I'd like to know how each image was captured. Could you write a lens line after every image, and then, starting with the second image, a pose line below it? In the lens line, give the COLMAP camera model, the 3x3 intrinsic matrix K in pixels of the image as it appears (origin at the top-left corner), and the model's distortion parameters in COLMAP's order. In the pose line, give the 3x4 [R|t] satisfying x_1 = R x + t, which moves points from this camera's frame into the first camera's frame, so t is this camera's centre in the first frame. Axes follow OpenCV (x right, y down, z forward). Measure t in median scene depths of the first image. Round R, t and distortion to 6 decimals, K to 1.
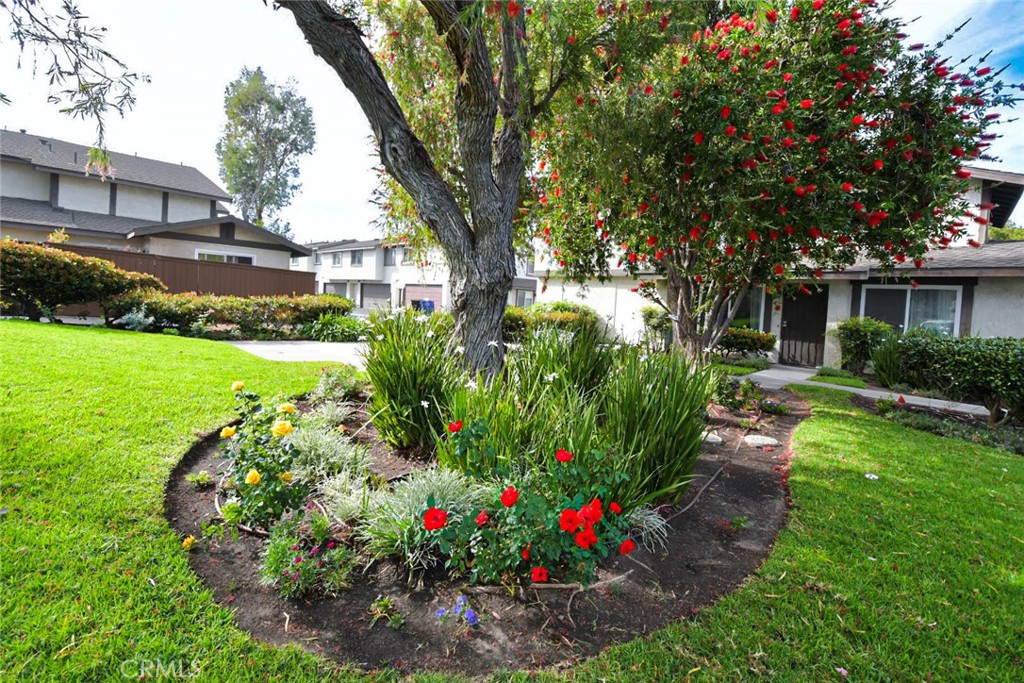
lens RADIAL K [[451.6, 0, 504.4], [0, 451.6, 332.4], [0, 0, 1]] dist [0.003814, -0.015380]
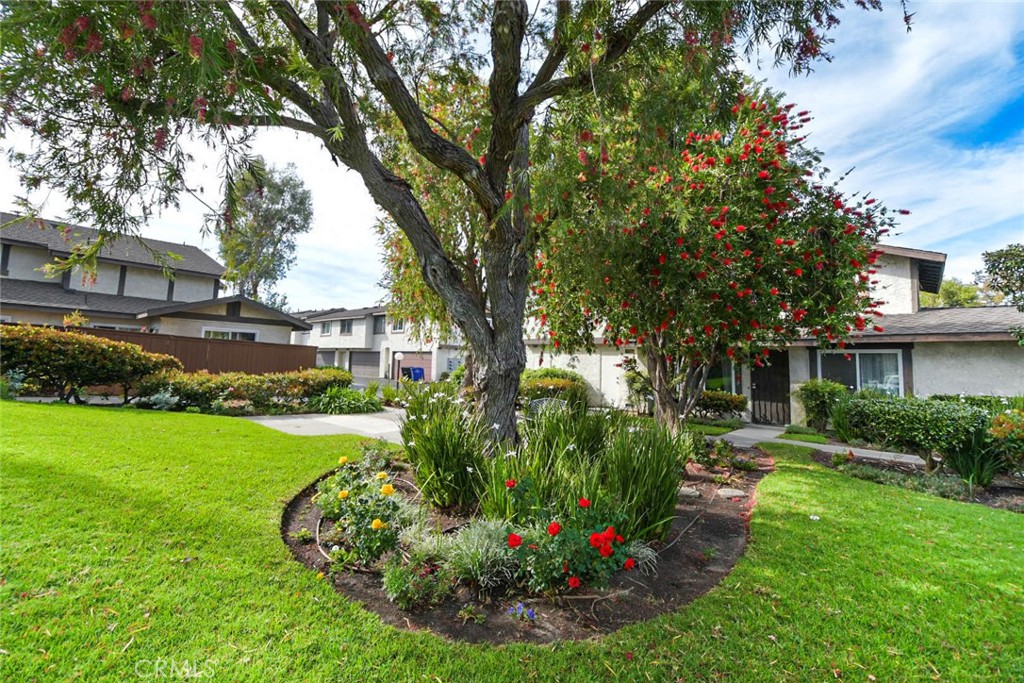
lens RADIAL K [[447.2, 0, 512.8], [0, 447.2, 335.2], [0, 0, 1]] dist [0.013447, -0.022645]
pose [[0.998454, -0.017916, 0.052624, -0.047899], [0.024788, 0.990808, -0.132987, -0.022737], [-0.049758, 0.134086, 0.989720, -0.148062]]
